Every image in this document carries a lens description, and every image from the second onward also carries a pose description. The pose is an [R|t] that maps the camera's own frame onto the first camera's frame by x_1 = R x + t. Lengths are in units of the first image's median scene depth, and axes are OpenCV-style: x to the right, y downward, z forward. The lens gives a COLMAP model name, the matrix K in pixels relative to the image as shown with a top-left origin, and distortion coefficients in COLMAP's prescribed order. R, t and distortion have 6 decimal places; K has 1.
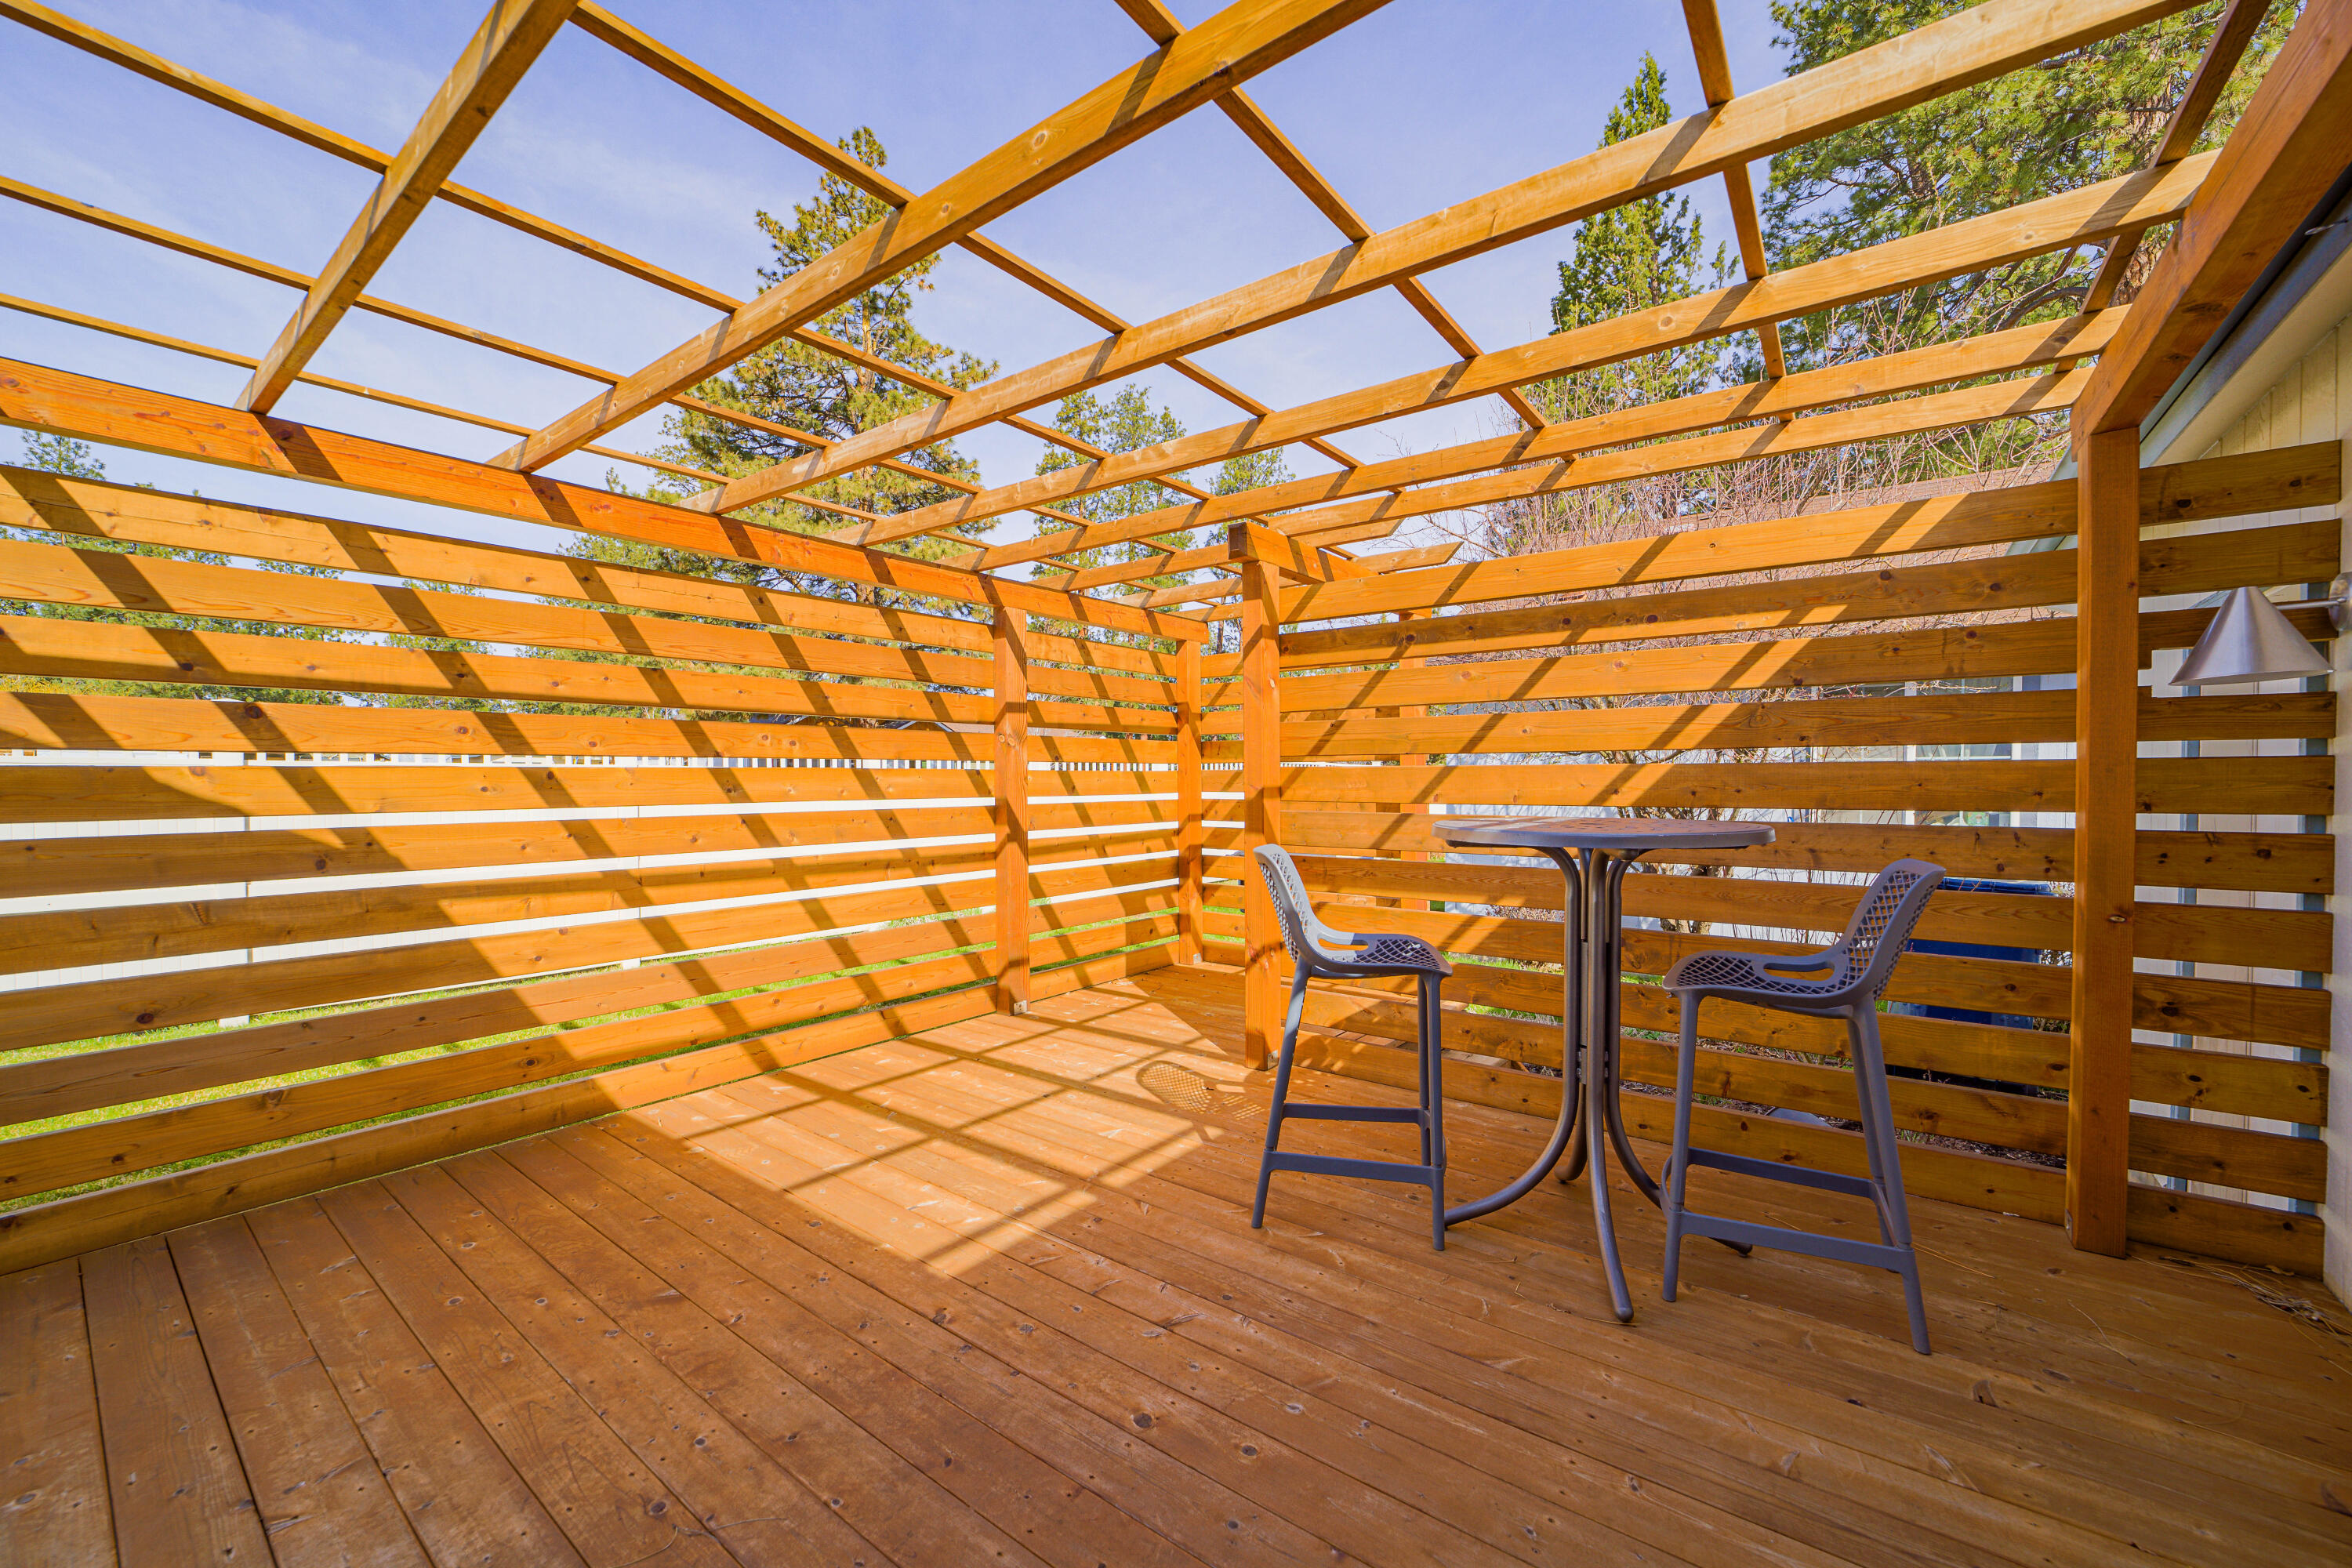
lens RADIAL K [[910.5, 0, 1177.7], [0, 910.5, 804.8], [0, 0, 1]] dist [-0.029880, 0.005280]
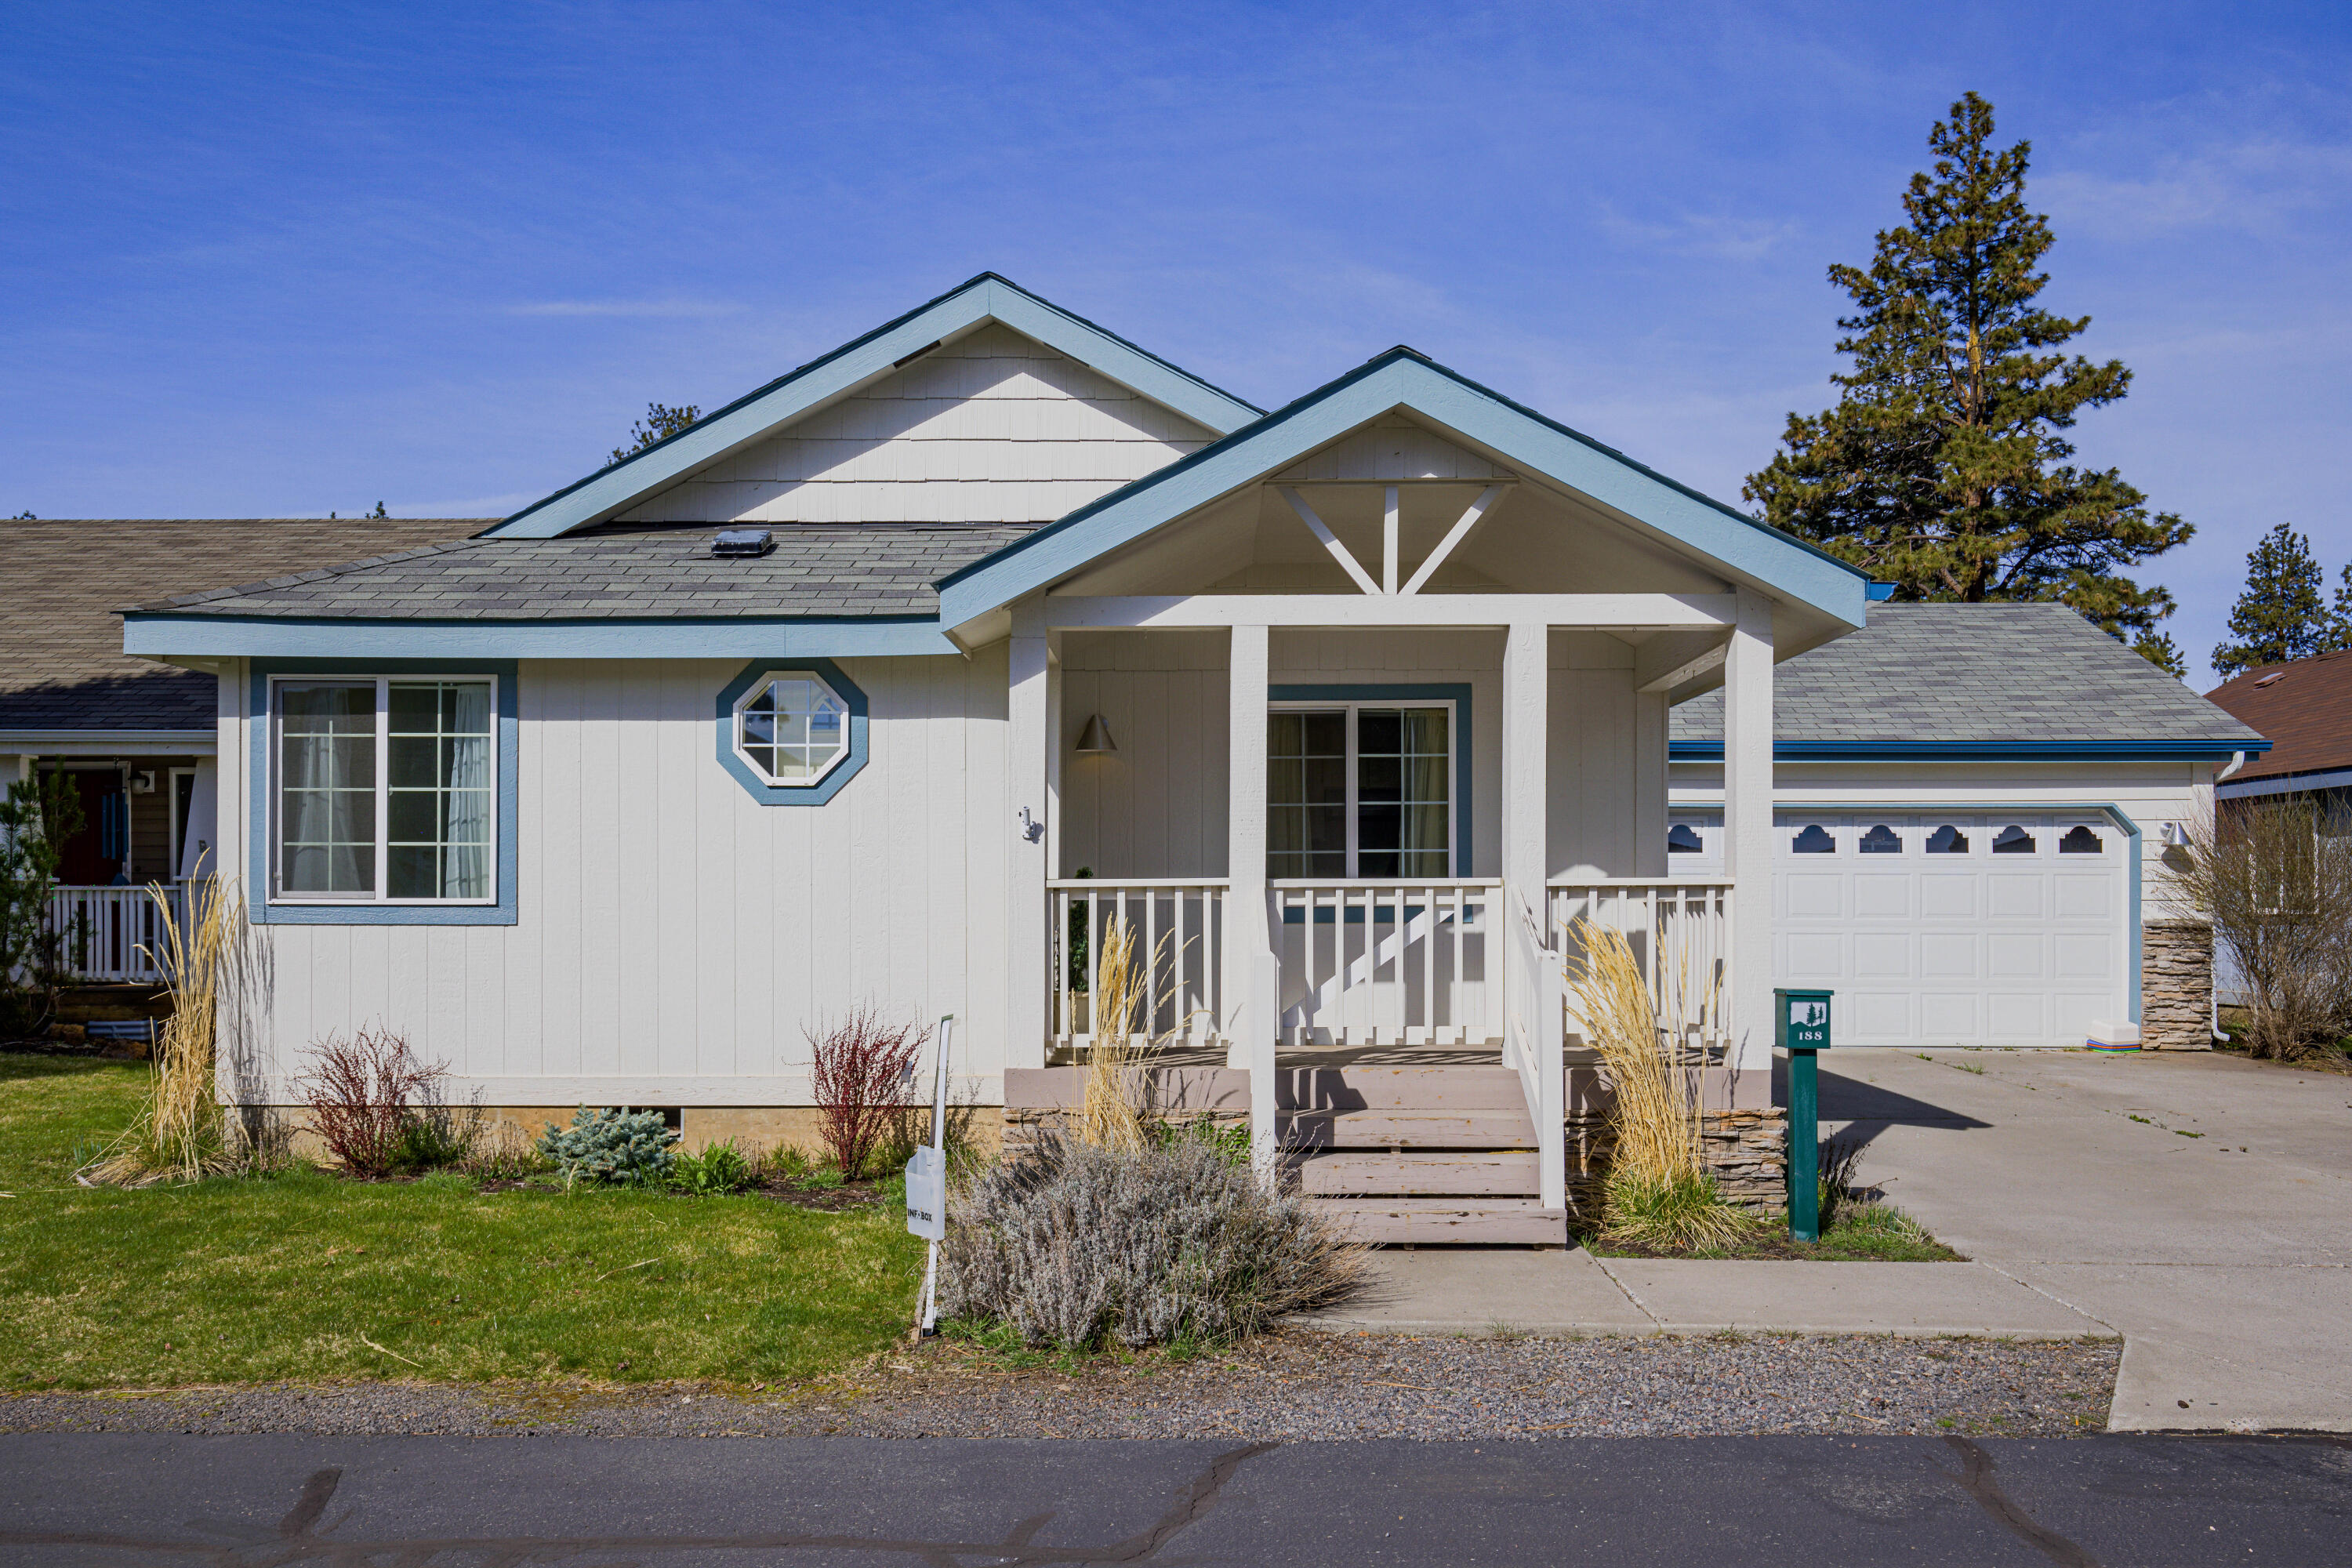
lens RADIAL K [[1785.5, 0, 1155.6], [0, 1785.5, 914.3], [0, 0, 1]] dist [0.001849, 0.003804]
pose [[0.583179, -0.003224, -0.812337, 0.554336], [-0.016008, 0.999752, -0.015461, 0.025401], [0.812186, 0.022020, 0.582983, -0.547833]]
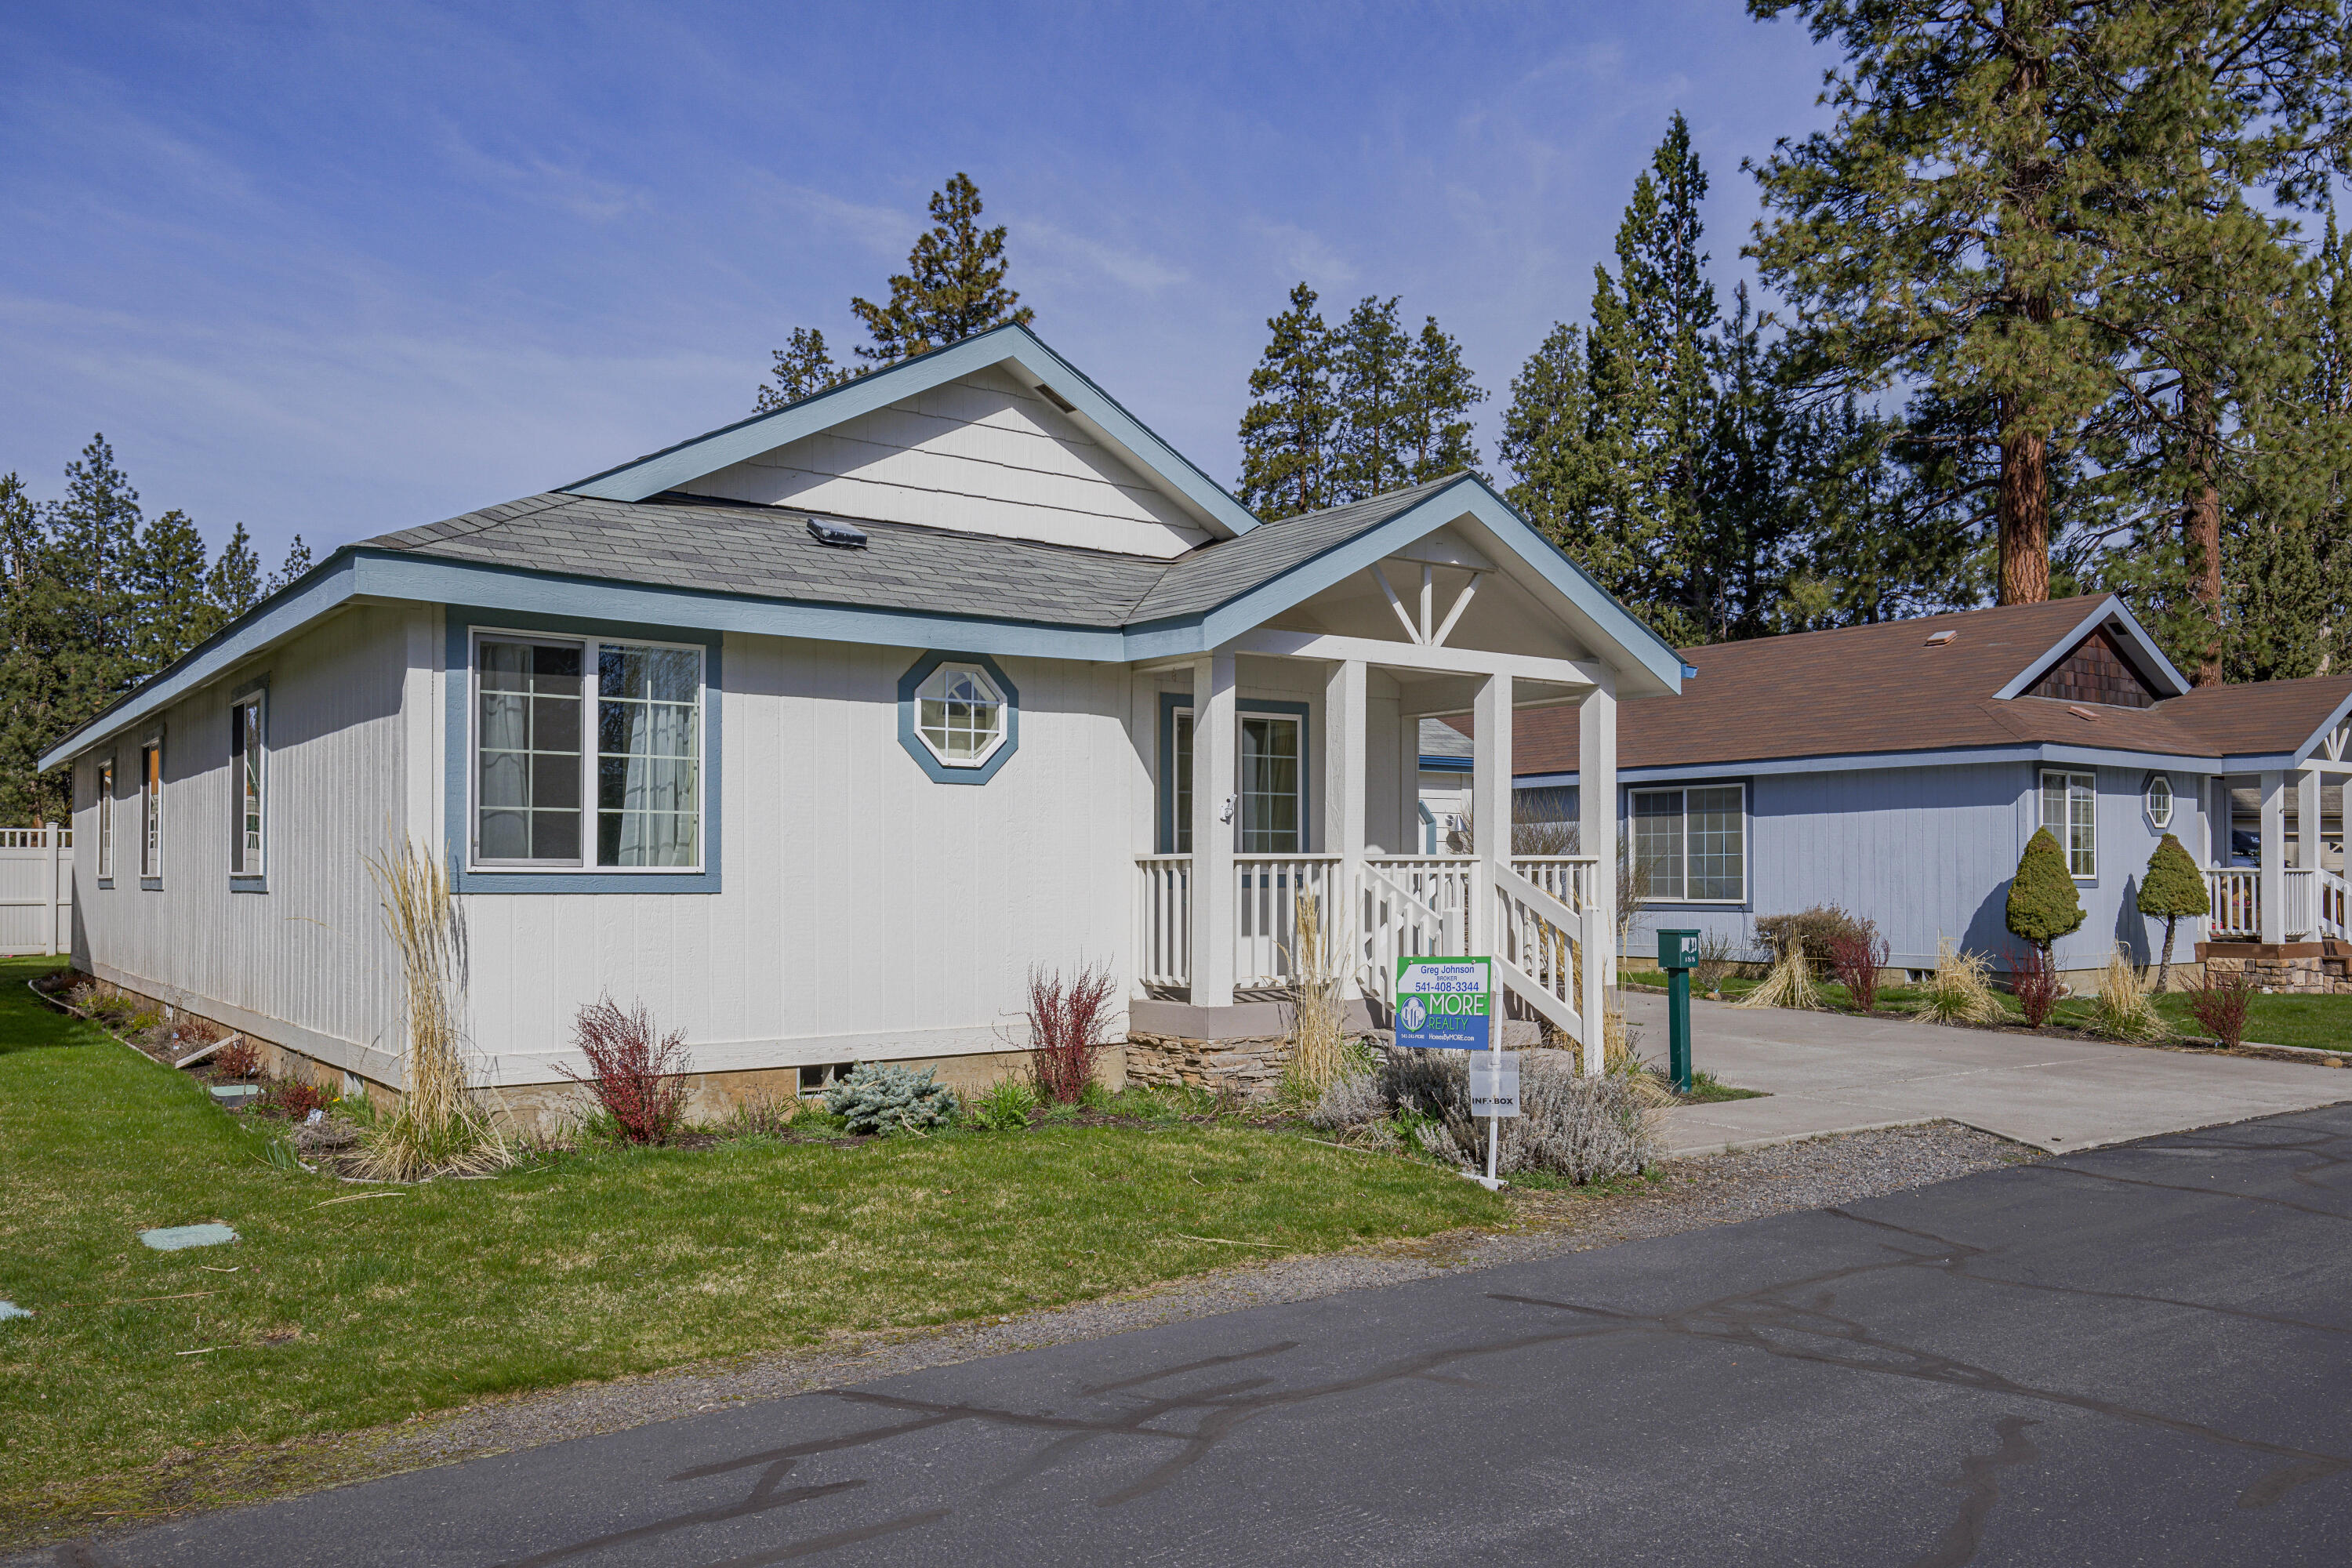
lens RADIAL K [[1785.5, 0, 1163.8], [0, 1785.5, 851.1], [0, 0, 1]] dist [0.001849, 0.003804]
pose [[0.958106, -0.010297, -0.286227, 0.400337], [-0.000815, 0.999251, -0.038676, 0.028989], [0.286411, 0.037289, 0.957381, -0.738466]]
